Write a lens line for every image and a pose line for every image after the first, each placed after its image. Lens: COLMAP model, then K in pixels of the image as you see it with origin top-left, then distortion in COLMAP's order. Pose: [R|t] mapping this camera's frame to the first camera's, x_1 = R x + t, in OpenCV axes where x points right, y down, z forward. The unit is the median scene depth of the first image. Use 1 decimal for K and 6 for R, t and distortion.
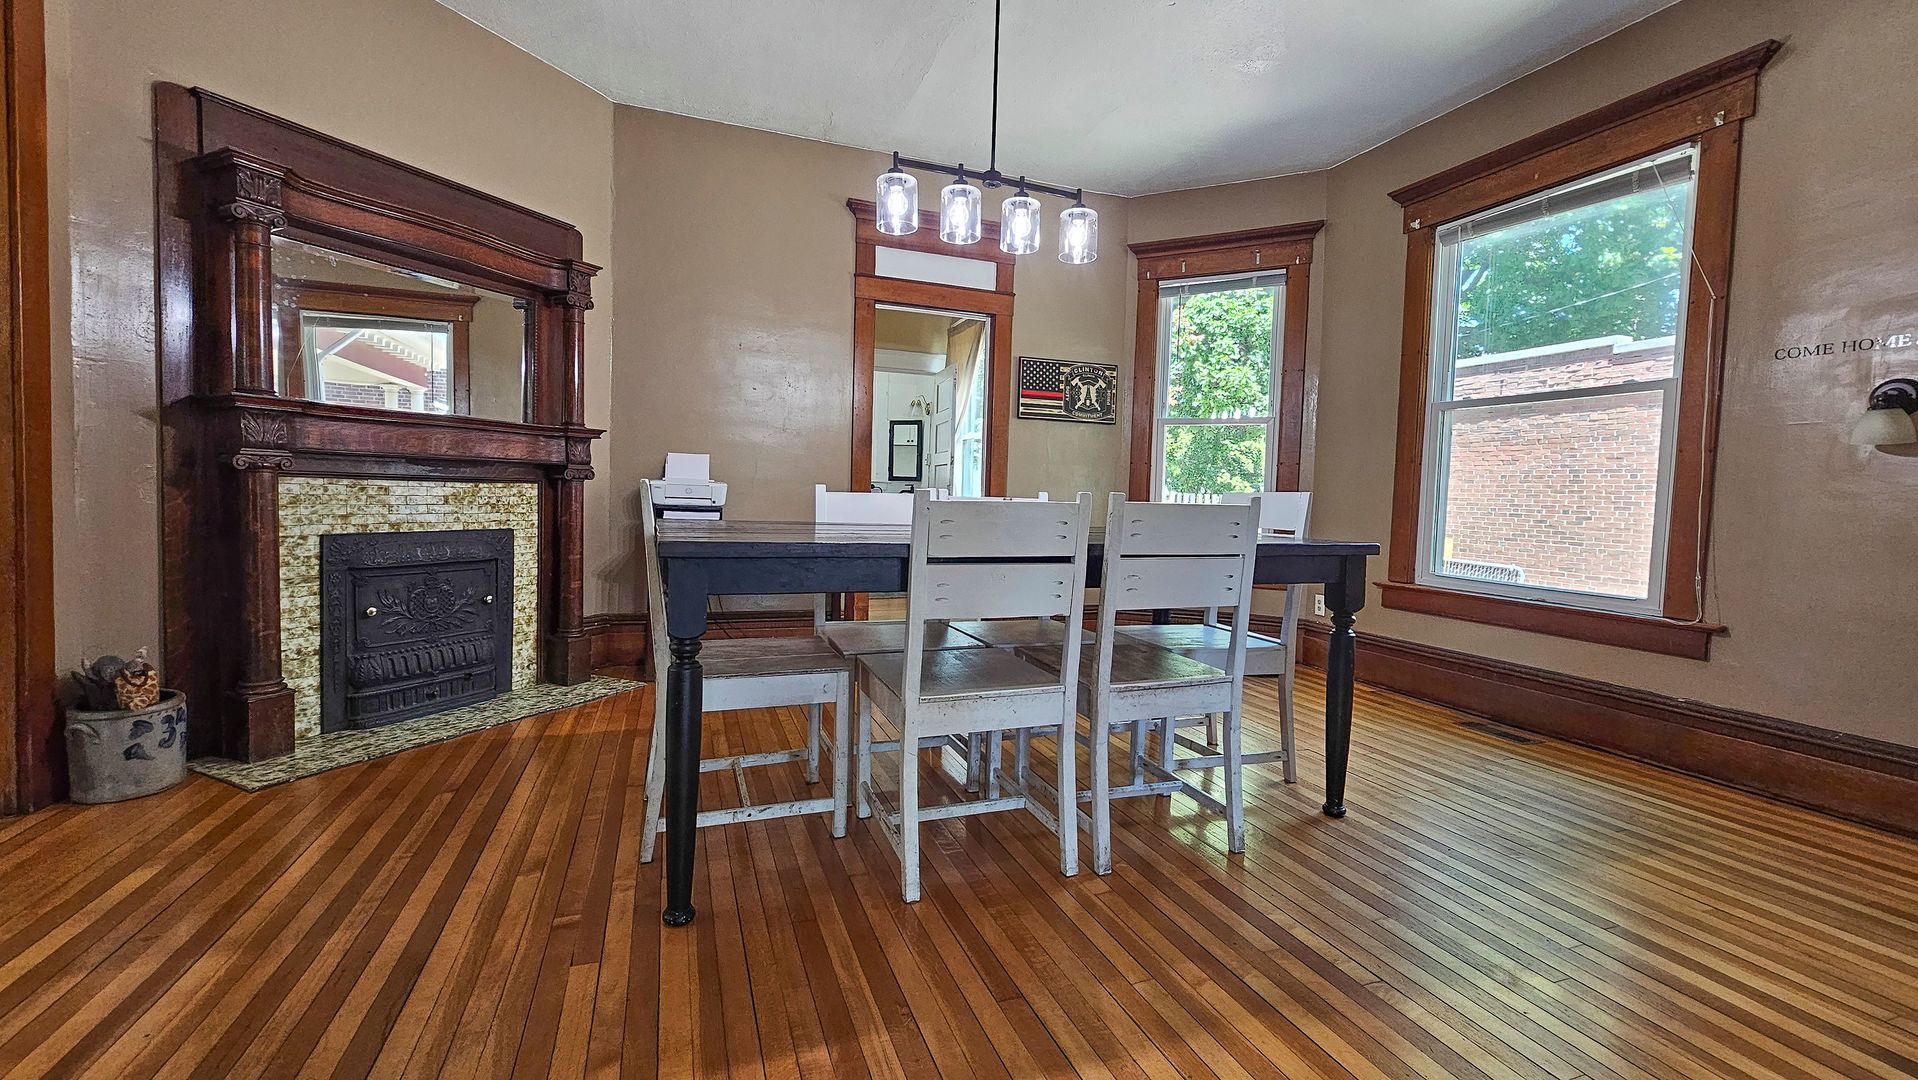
lens RADIAL K [[786.6, 0, 959.6], [0, 786.6, 528.9], [0, 0, 1]] dist [-0.002263, 0.000830]
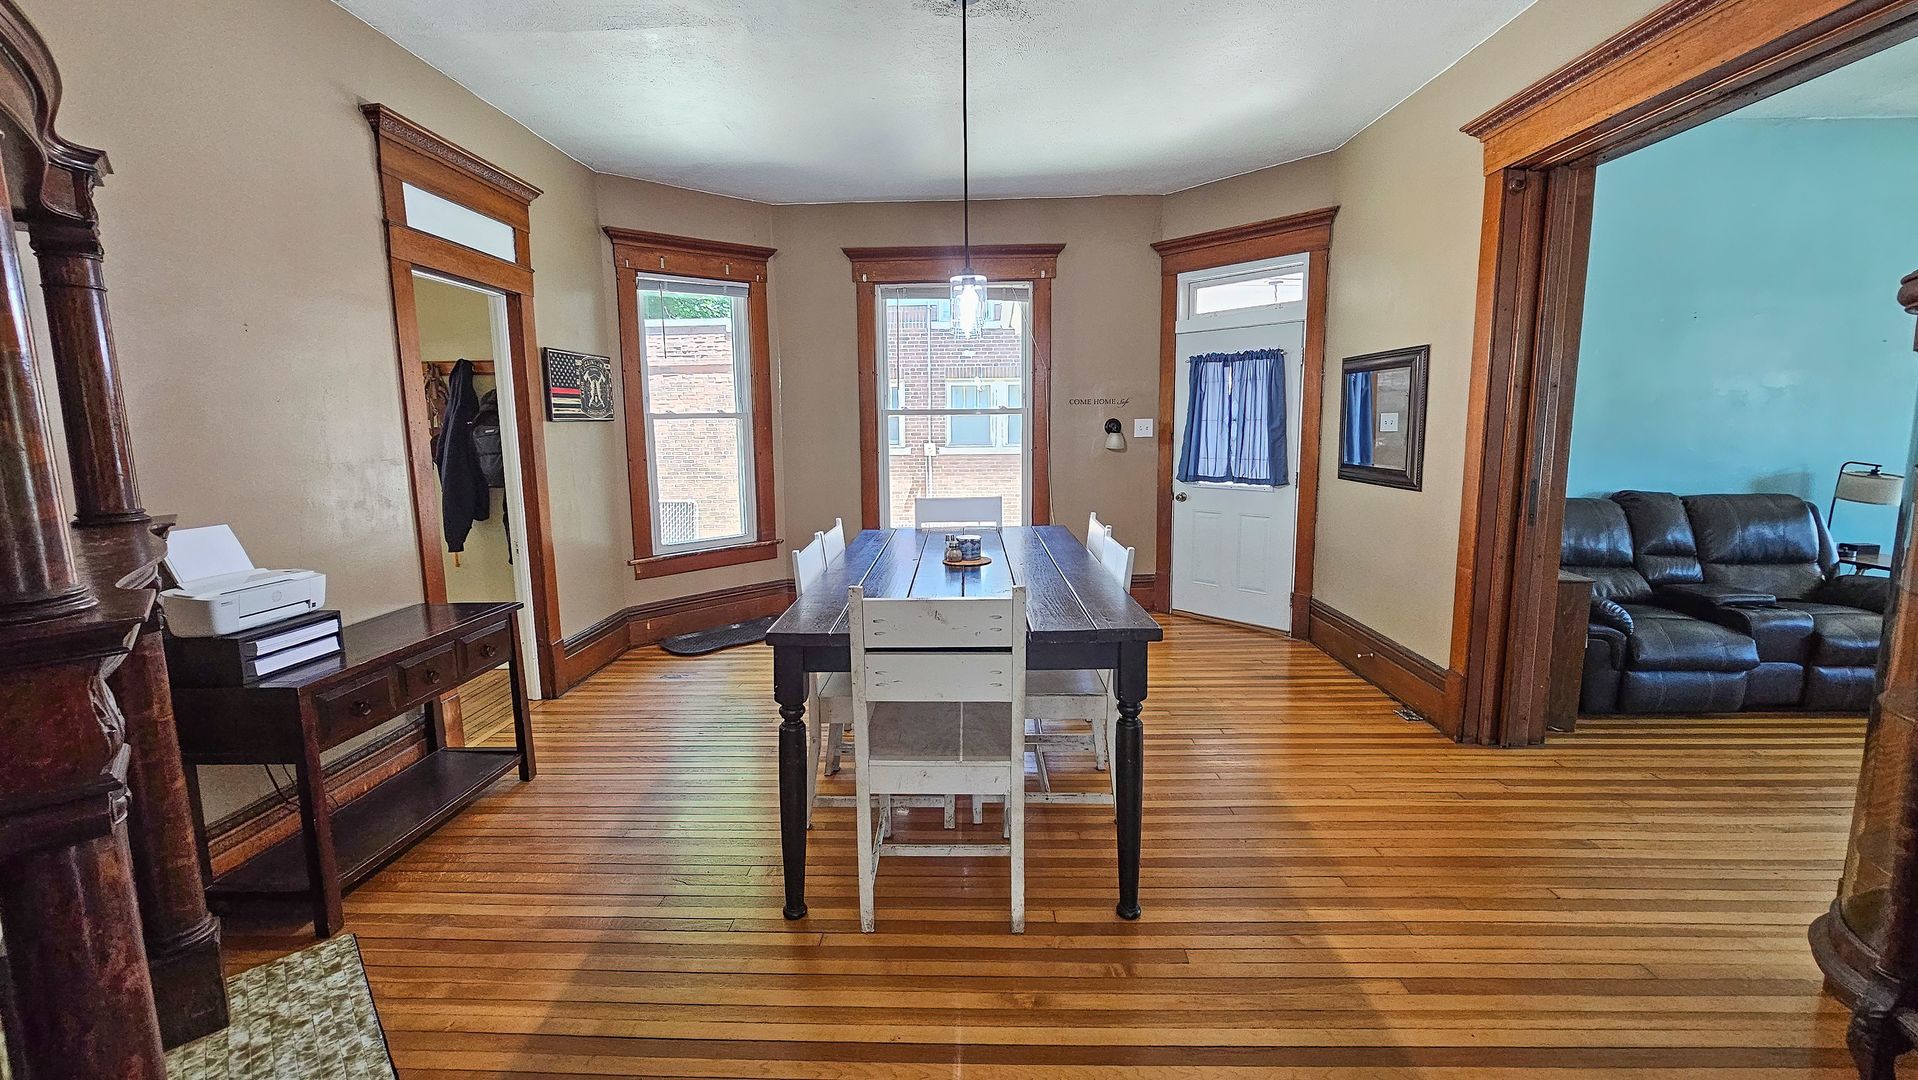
lens RADIAL K [[786.6, 0, 962.8], [0, 786.6, 530.3], [0, 0, 1]] dist [-0.002263, 0.000830]
pose [[0.362820, -0.166387, 0.916884, -0.666640], [0.073010, 0.985981, 0.150035, -0.141880], [-0.928995, 0.012506, 0.369882, 0.326777]]
